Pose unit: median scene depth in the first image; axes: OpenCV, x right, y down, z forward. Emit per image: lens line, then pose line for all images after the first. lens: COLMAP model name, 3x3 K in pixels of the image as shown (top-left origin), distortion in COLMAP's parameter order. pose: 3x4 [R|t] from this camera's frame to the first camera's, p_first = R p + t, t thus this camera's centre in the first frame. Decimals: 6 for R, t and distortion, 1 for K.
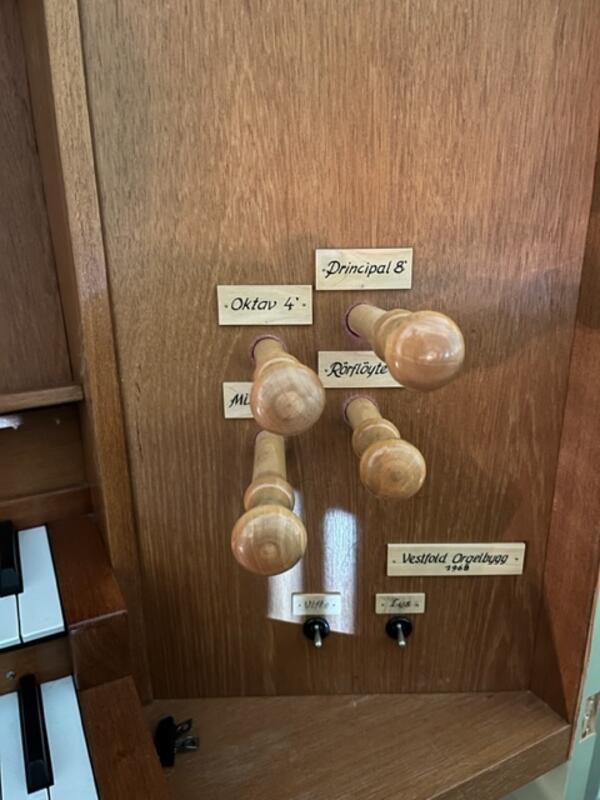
lens RADIAL K [[620.6, 0, 300.0], [0, 620.6, 400.0], [0, 0, 1]] dist [0.048854, -0.091682]
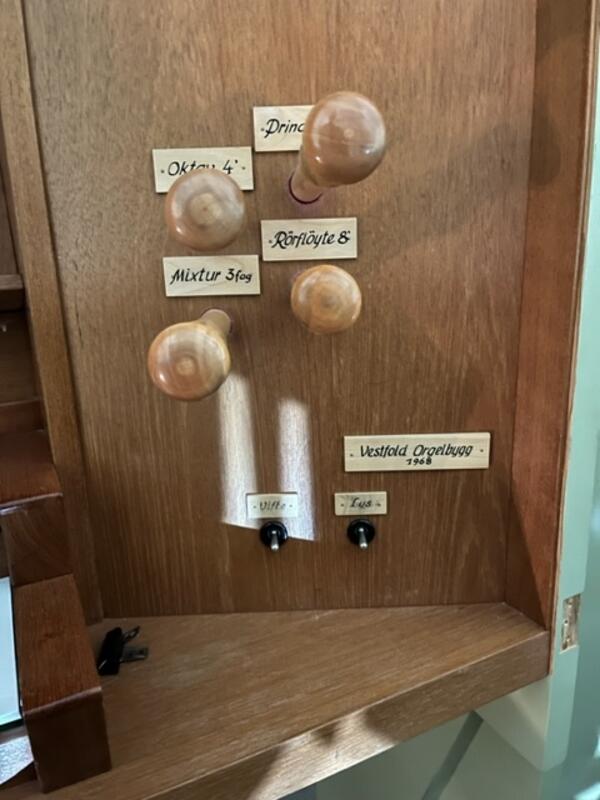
lens RADIAL K [[620.6, 0, 300.0], [0, 620.6, 400.0], [0, 0, 1]] dist [0.048854, -0.091682]
pose [[0.999749, -0.020559, -0.008887, 0.087358], [0.020111, 0.998650, -0.047890, 0.233022], [0.009859, 0.047699, 0.998813, 0.053212]]
